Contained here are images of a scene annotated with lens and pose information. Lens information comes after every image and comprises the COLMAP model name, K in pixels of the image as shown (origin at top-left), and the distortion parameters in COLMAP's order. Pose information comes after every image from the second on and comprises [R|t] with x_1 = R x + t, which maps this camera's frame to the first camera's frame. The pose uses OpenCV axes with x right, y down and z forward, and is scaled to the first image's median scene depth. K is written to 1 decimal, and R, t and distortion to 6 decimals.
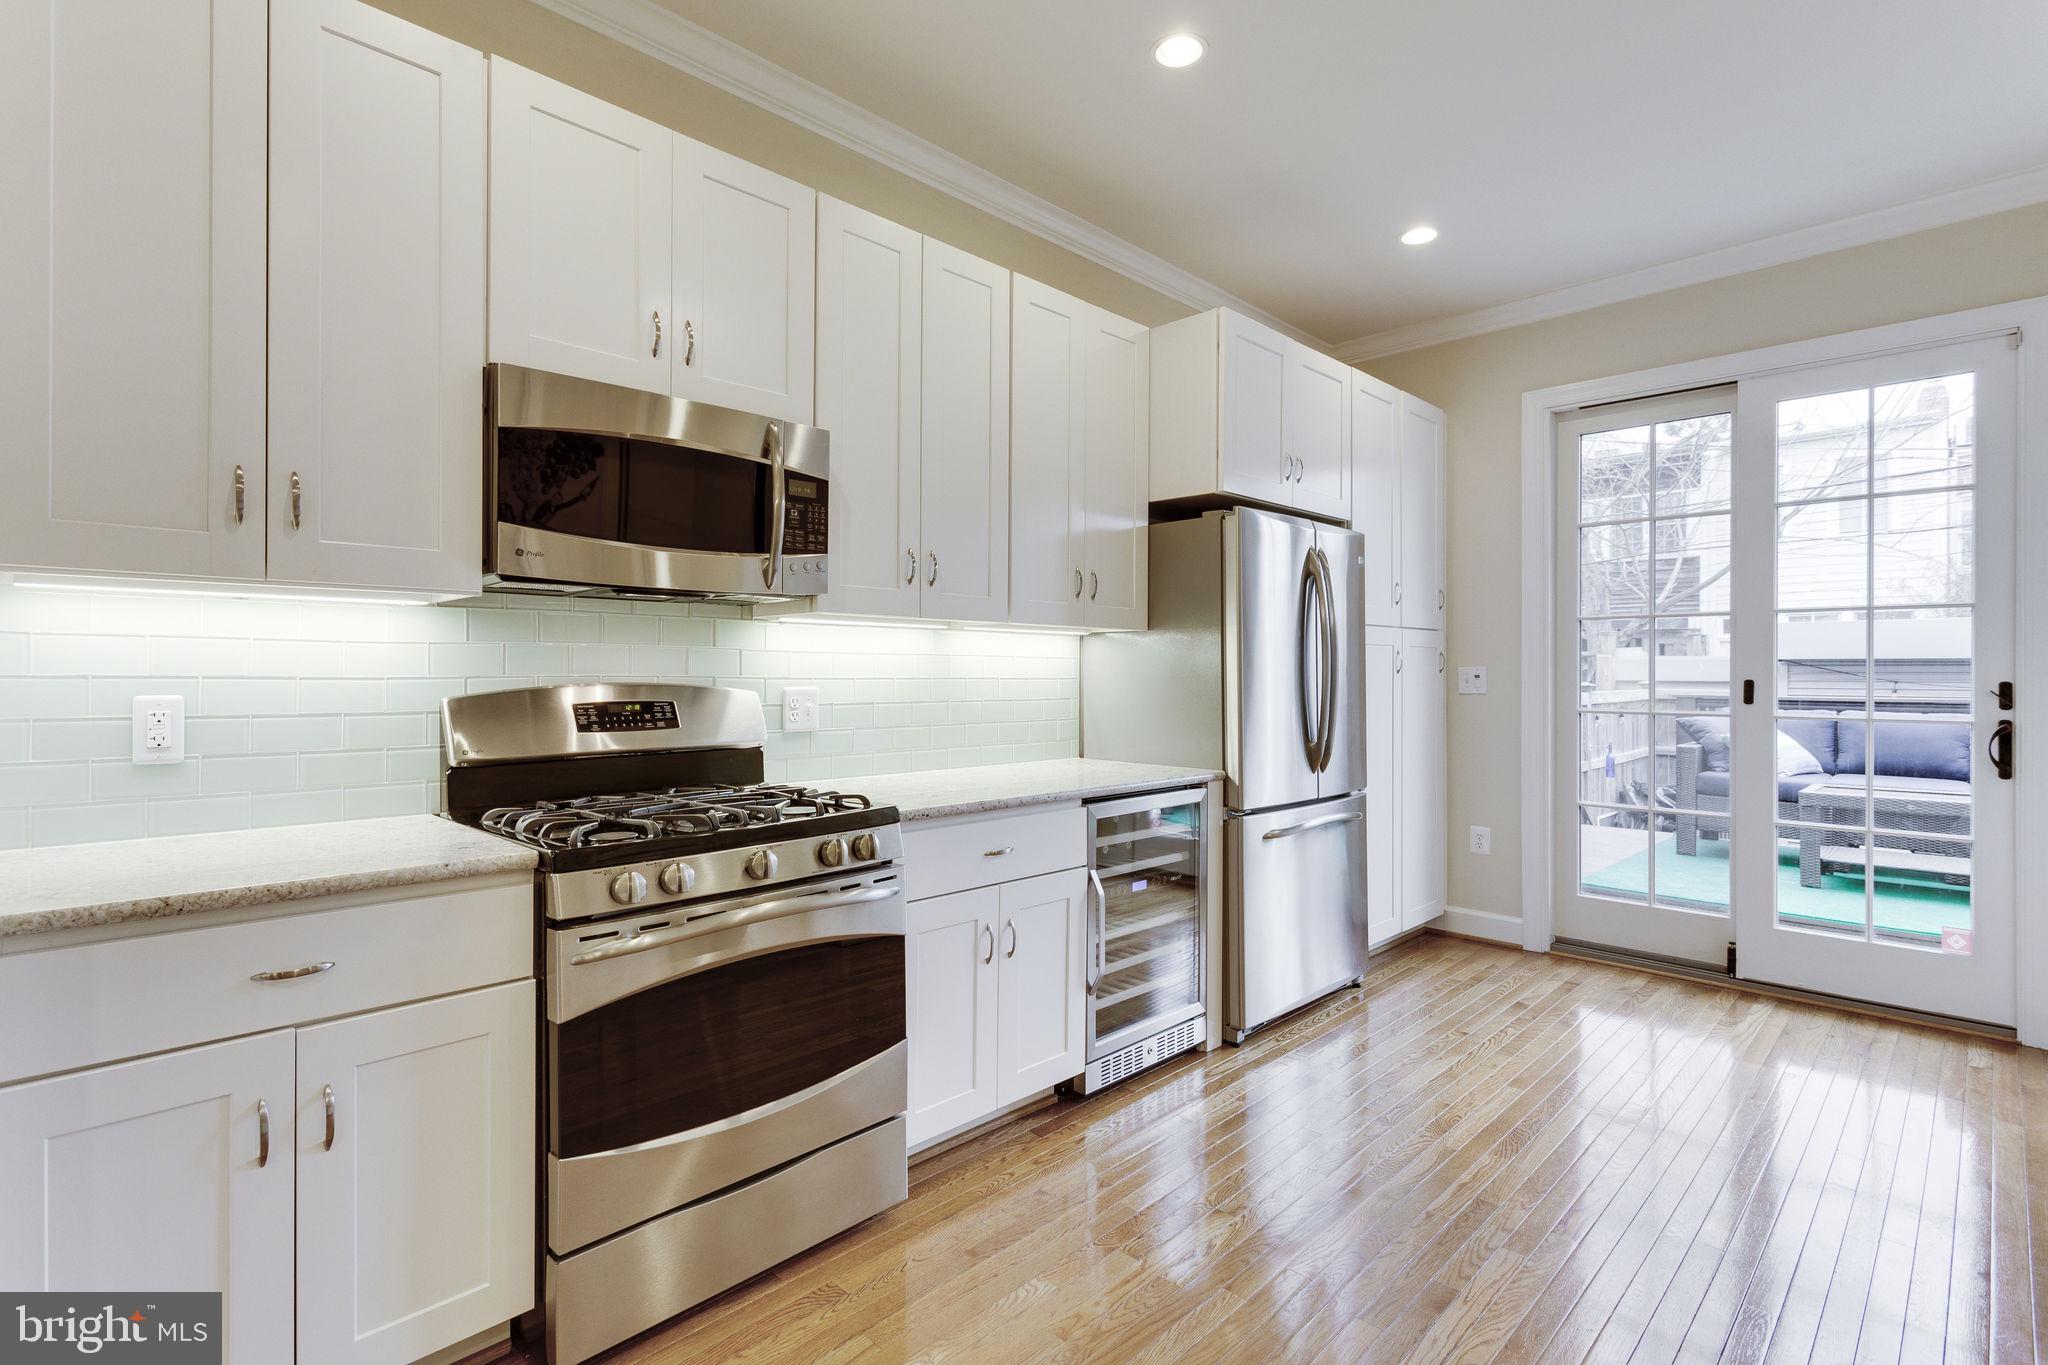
lens RADIAL K [[980.4, 0, 1021.9], [0, 980.4, 667.1], [0, 0, 1]] dist [0.007126, -0.000319]
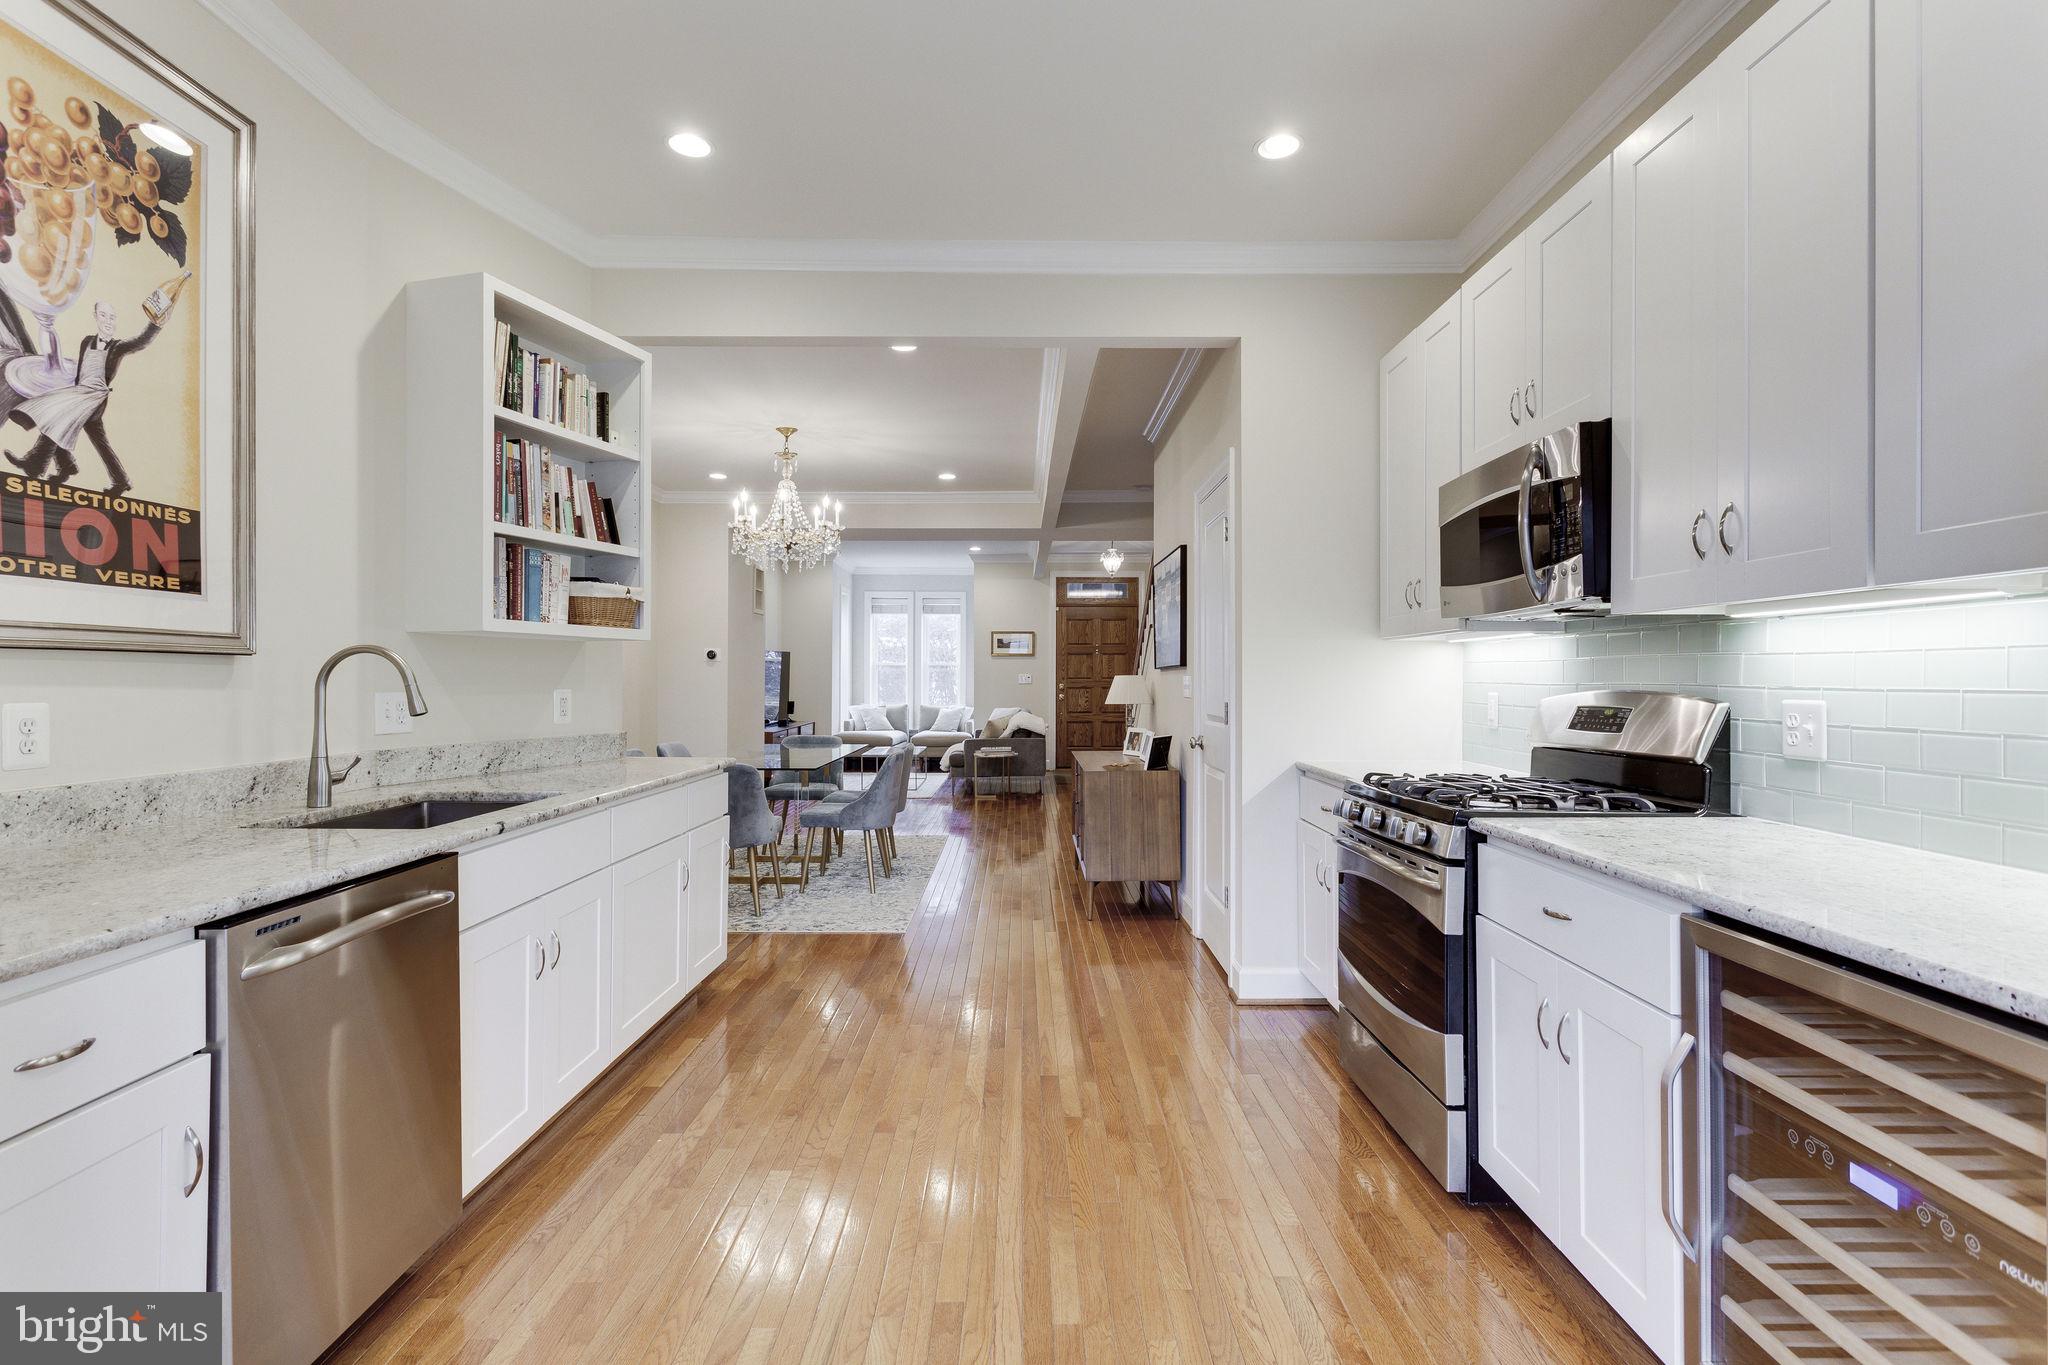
lens RADIAL K [[964.5, 0, 1017.7], [0, 964.5, 680.4], [0, 0, 1]] dist [0.001515, -0.000718]
pose [[-0.715608, -0.002274, -0.698498, 0.727427], [0.001086, 0.999990, -0.004369, 0.007768], [0.698501, -0.003885, -0.715598, 1.124944]]
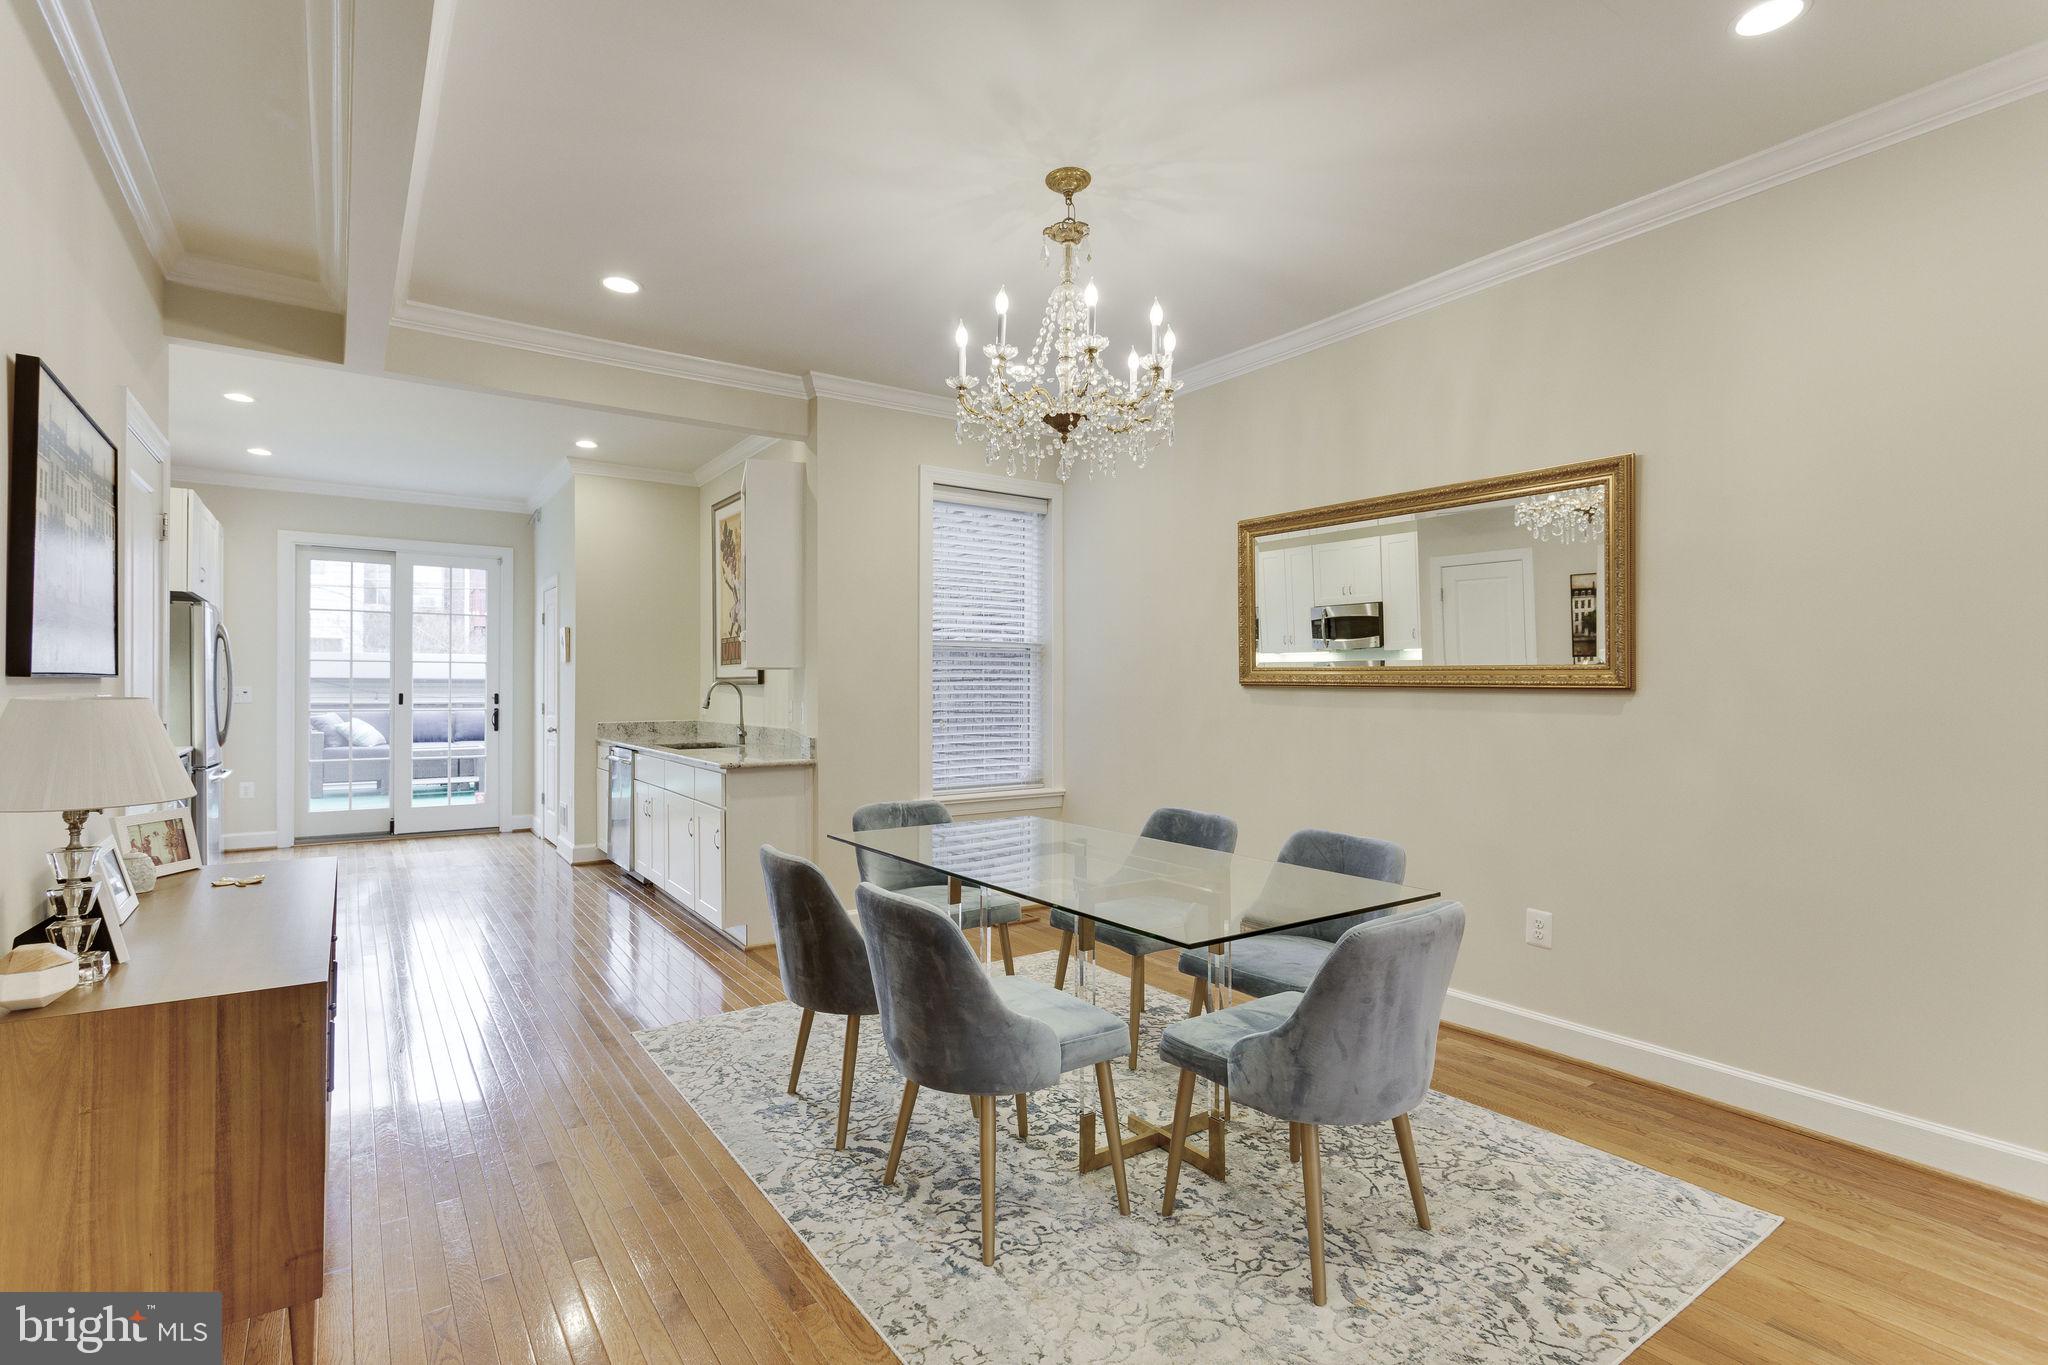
lens RADIAL K [[976.5, 0, 1020.6], [0, 976.5, 680.9], [0, 0, 1]] dist [0.003556, -0.000304]
pose [[0.187835, 0.003861, 0.982193, -1.500544], [-0.007287, 0.999970, -0.002538, -0.025445], [-0.982174, -0.006681, 0.187858, -0.984797]]
